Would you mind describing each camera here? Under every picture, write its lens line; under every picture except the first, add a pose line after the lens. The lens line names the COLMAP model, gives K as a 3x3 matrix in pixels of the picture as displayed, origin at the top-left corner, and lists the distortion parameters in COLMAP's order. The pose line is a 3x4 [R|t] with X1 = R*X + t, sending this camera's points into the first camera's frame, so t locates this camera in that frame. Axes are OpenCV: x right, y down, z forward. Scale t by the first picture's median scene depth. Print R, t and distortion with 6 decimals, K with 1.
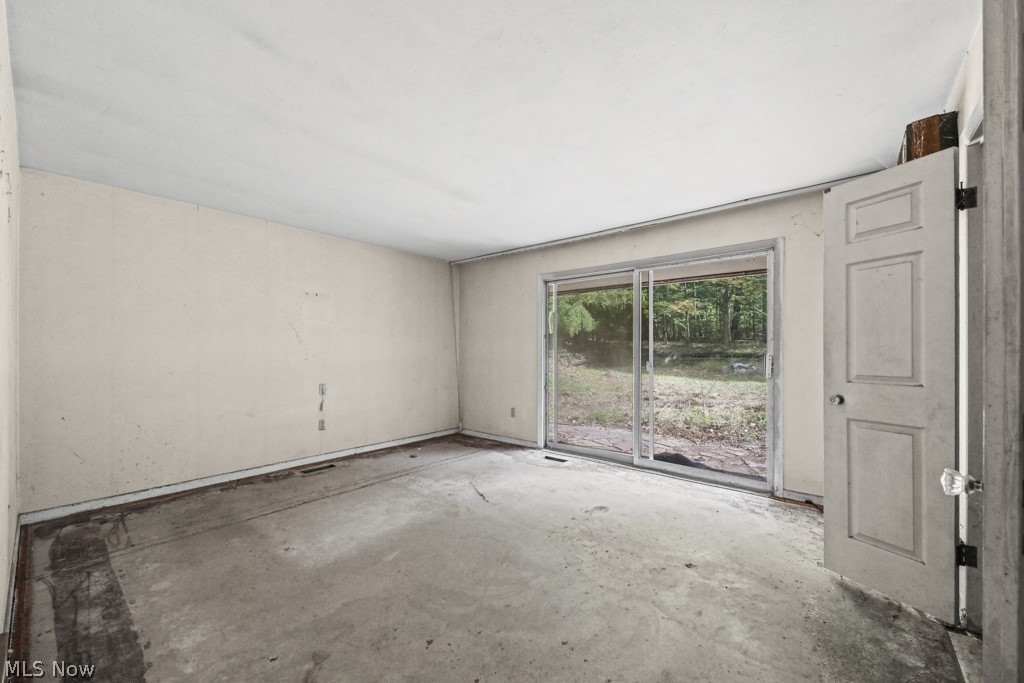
lens RADIAL K [[397.7, 0, 511.4], [0, 397.7, 348.8], [0, 0, 1]] dist [0.011958, -0.006608]
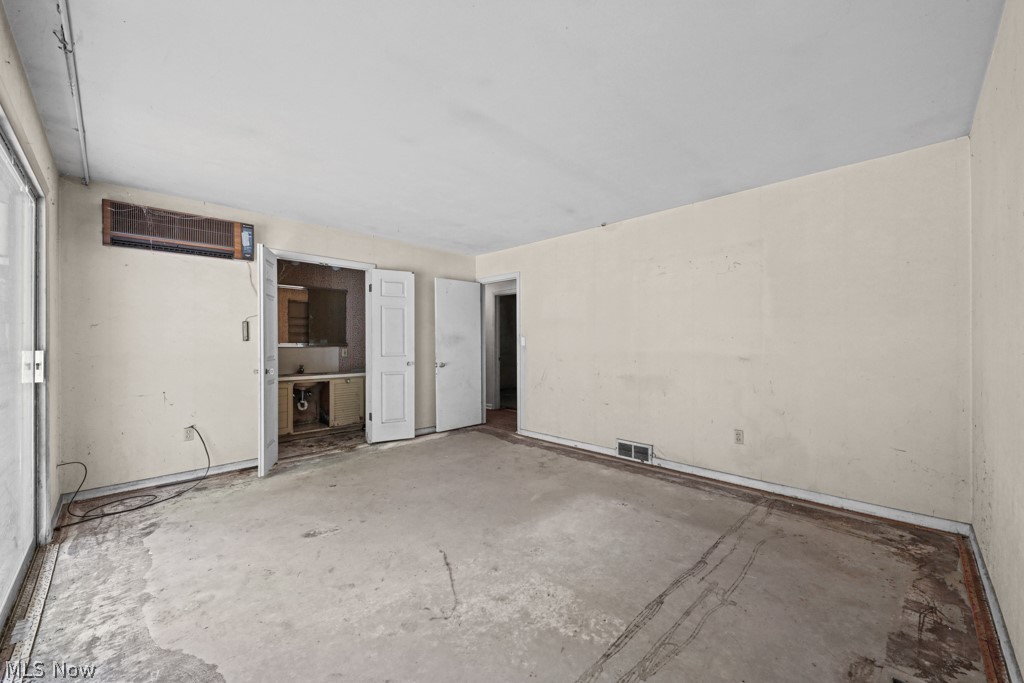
lens RADIAL K [[397.7, 0, 511.4], [0, 397.7, 348.8], [0, 0, 1]] dist [0.011958, -0.006608]
pose [[-0.996367, 0.000978, 0.085157, -0.280485], [0.001736, 0.999959, 0.008832, 0.011849], [-0.085145, 0.008947, -0.996328, 1.951575]]
